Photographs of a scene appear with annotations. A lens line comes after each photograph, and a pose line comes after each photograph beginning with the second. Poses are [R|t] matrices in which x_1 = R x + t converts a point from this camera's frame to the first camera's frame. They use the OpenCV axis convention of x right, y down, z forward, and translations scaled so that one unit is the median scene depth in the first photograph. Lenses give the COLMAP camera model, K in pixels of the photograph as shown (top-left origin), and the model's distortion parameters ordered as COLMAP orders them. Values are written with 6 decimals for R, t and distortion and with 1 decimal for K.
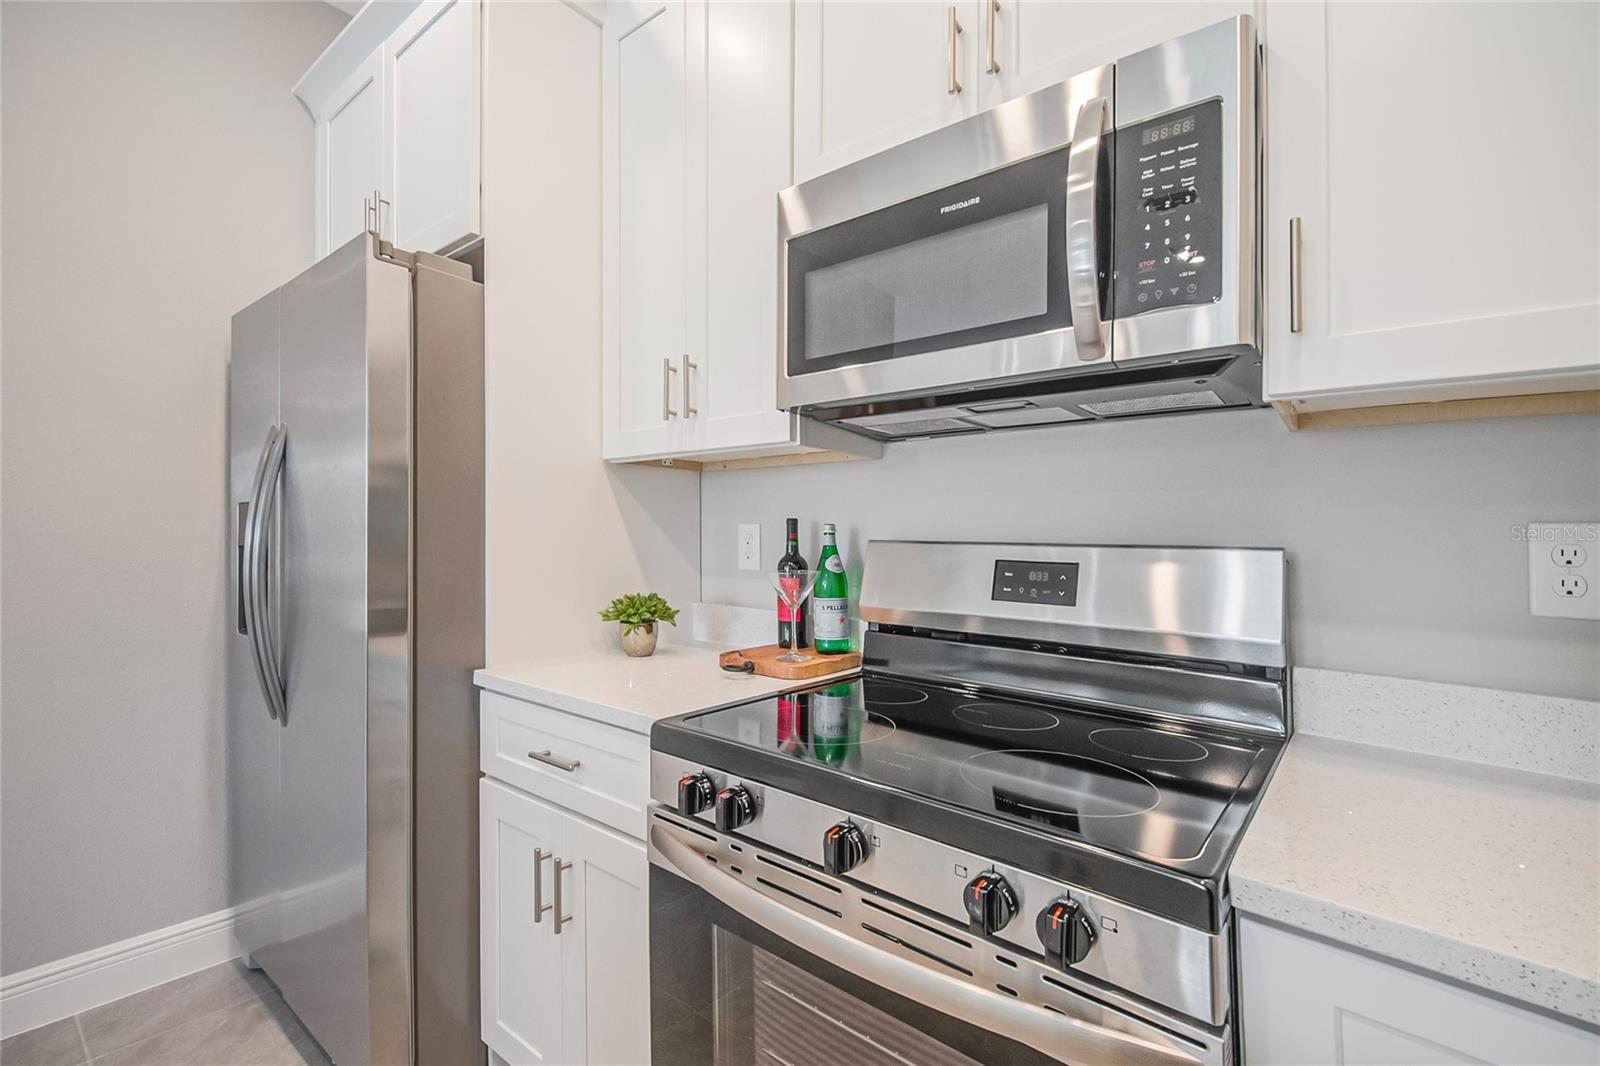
lens RADIAL K [[705.4, 0, 797.7], [0, 705.4, 527.3], [0, 0, 1]] dist [0.007663, -0.011678]
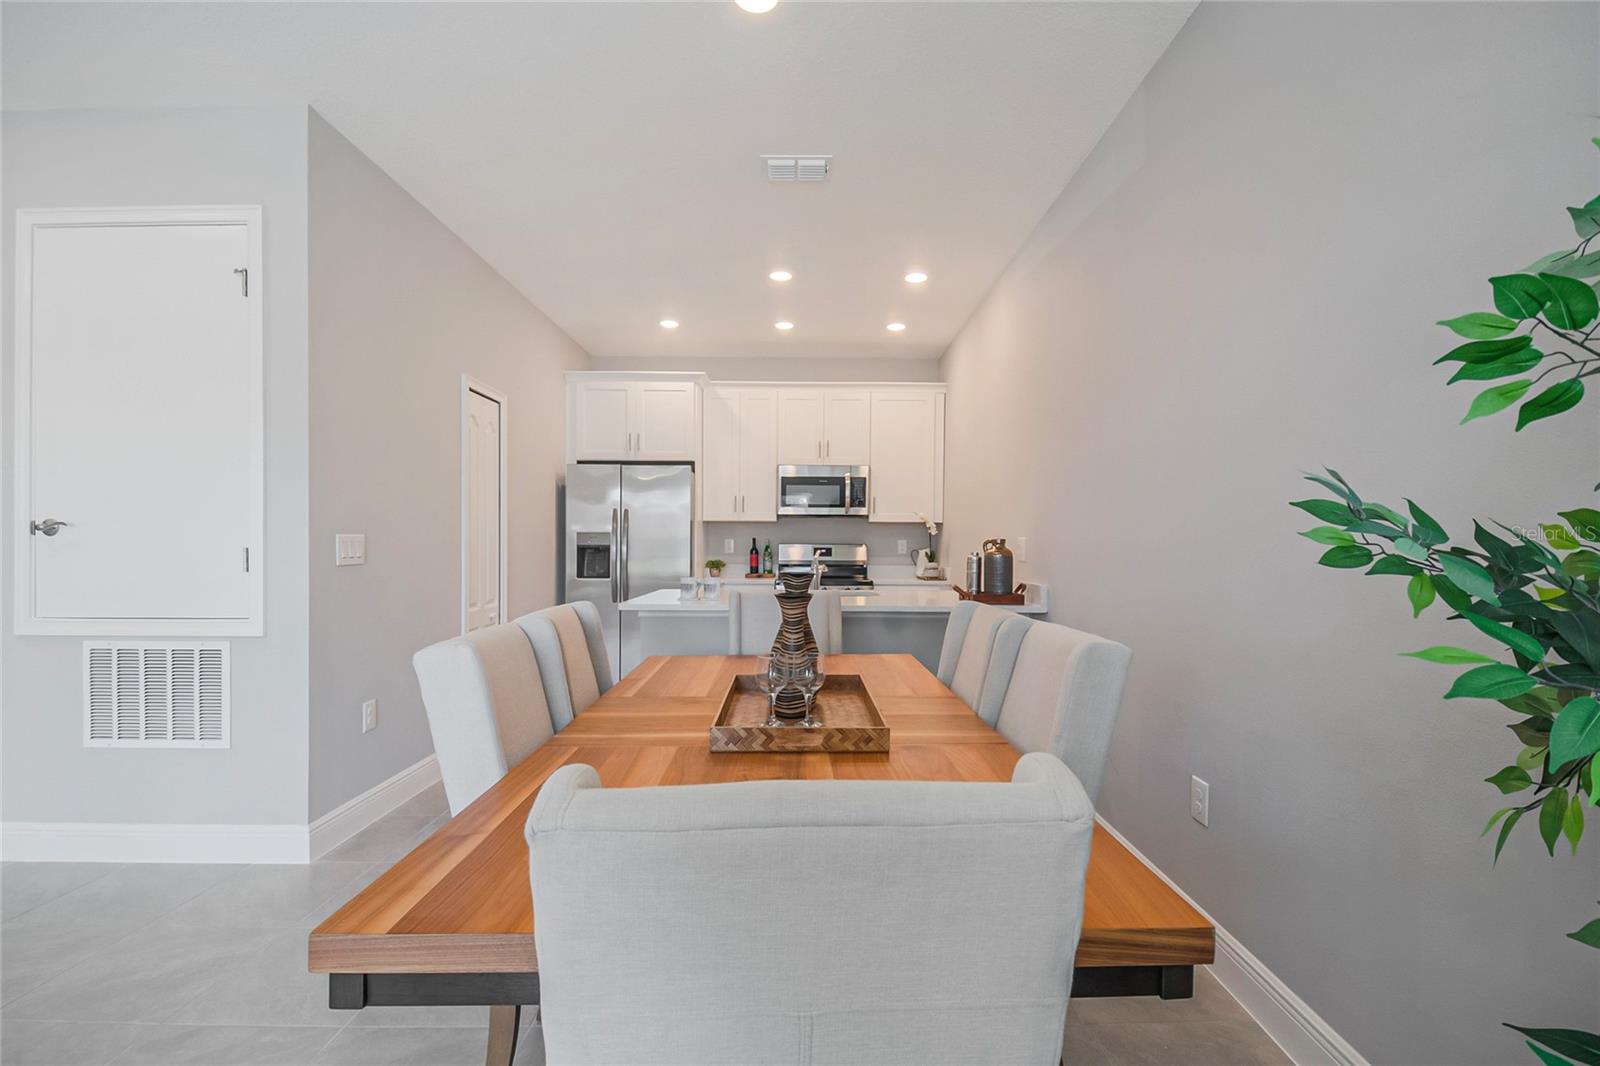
lens RADIAL K [[705.4, 0, 803.4], [0, 705.4, 555.4], [0, 0, 1]] dist [0.007663, -0.011678]
pose [[0.763987, -0.013292, 0.645095, -3.584043], [-0.003731, 0.999680, 0.025017, -0.024927], [-0.645221, -0.021519, 0.763693, -3.222476]]
